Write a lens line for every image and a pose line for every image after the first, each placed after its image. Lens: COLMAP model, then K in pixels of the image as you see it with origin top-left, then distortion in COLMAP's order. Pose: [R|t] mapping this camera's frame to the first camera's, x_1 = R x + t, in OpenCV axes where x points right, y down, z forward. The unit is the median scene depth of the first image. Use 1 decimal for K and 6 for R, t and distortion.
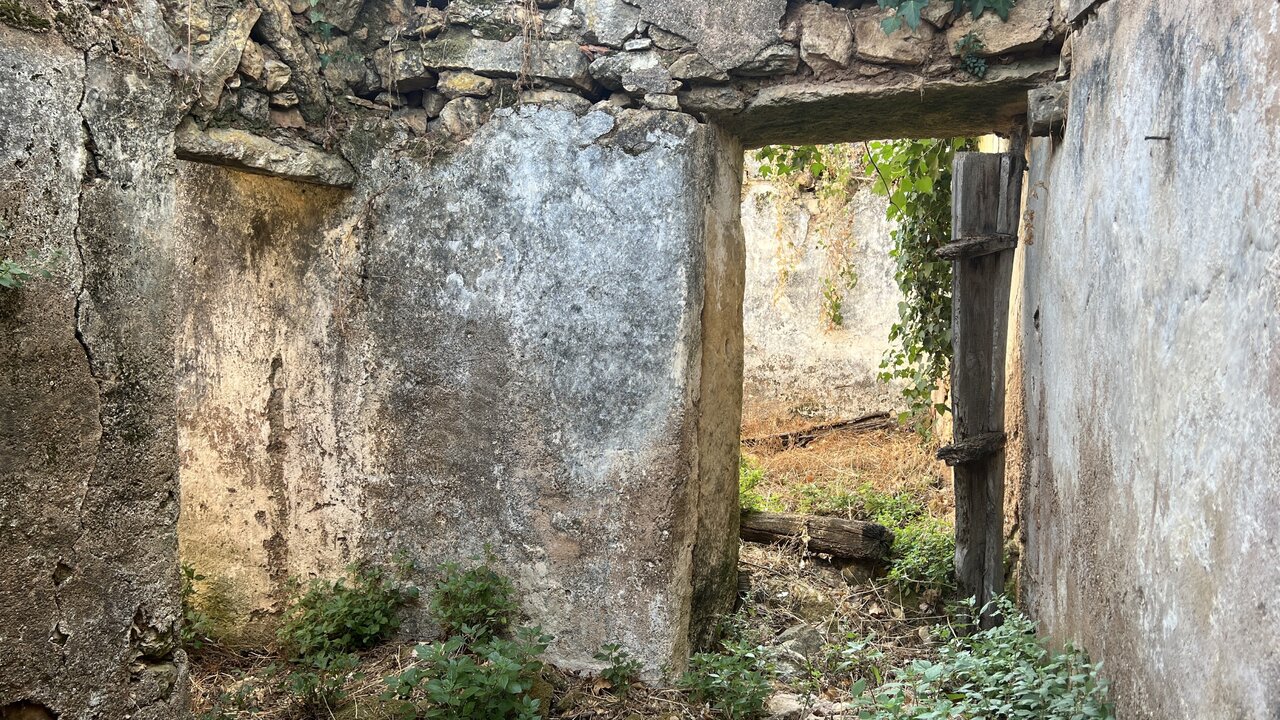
lens RADIAL K [[985.9, 0, 641.8], [0, 985.9, 365.1], [0, 0, 1]] dist [0.051680, -0.072281]
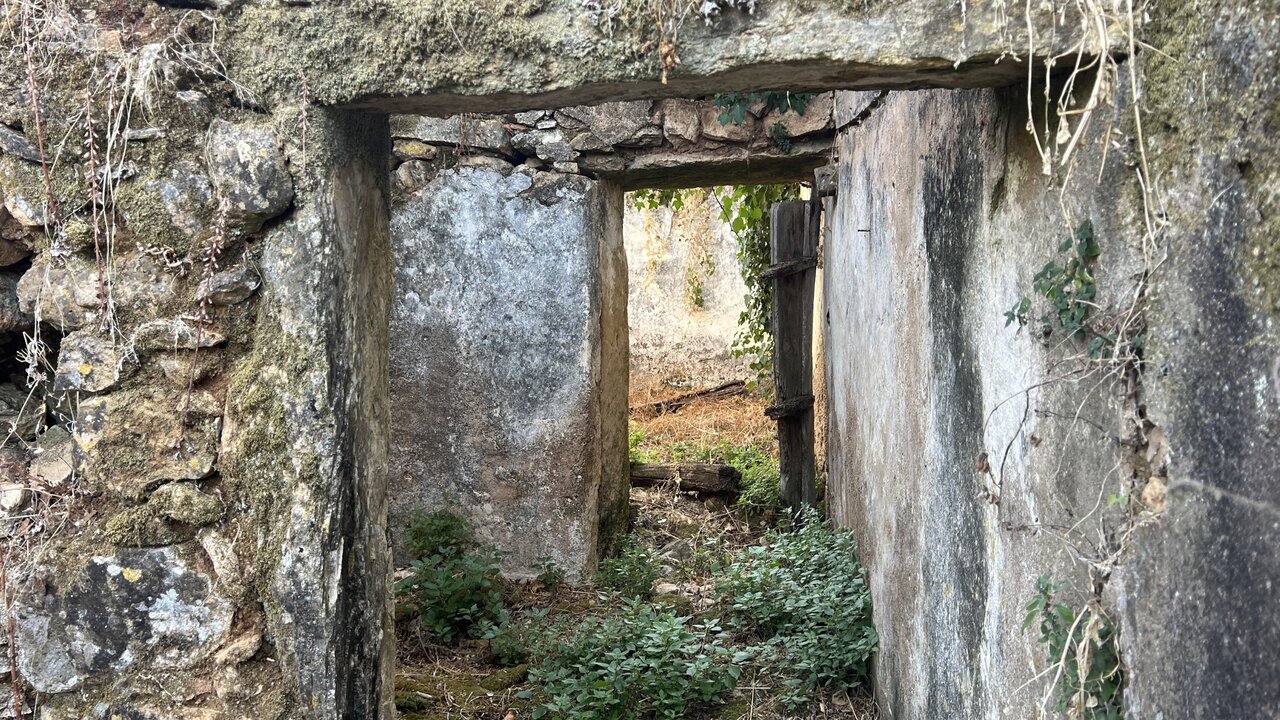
lens RADIAL K [[985.9, 0, 640.6], [0, 985.9, 368.2], [0, 0, 1]] dist [0.051680, -0.072281]
pose [[0.990871, -0.035395, 0.130086, -0.058017], [0.031159, 0.998921, 0.034452, -0.025617], [-0.131165, -0.030084, 0.990904, -0.342776]]
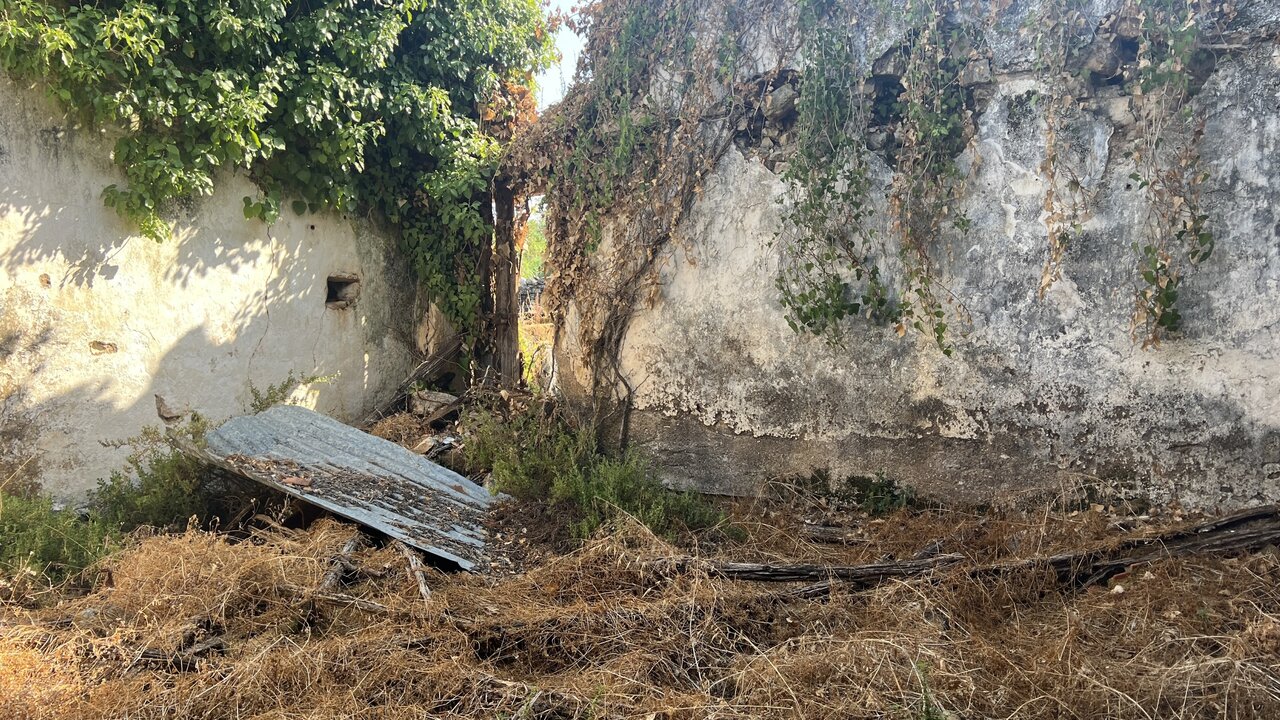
lens RADIAL K [[985.9, 0, 641.6], [0, 985.9, 353.8], [0, 0, 1]] dist [0.051680, -0.072281]
pose [[0.957915, -0.016860, -0.286556, 0.186491], [0.025823, 0.999287, 0.027529, -0.120783], [0.285888, -0.033770, 0.957668, 0.977981]]
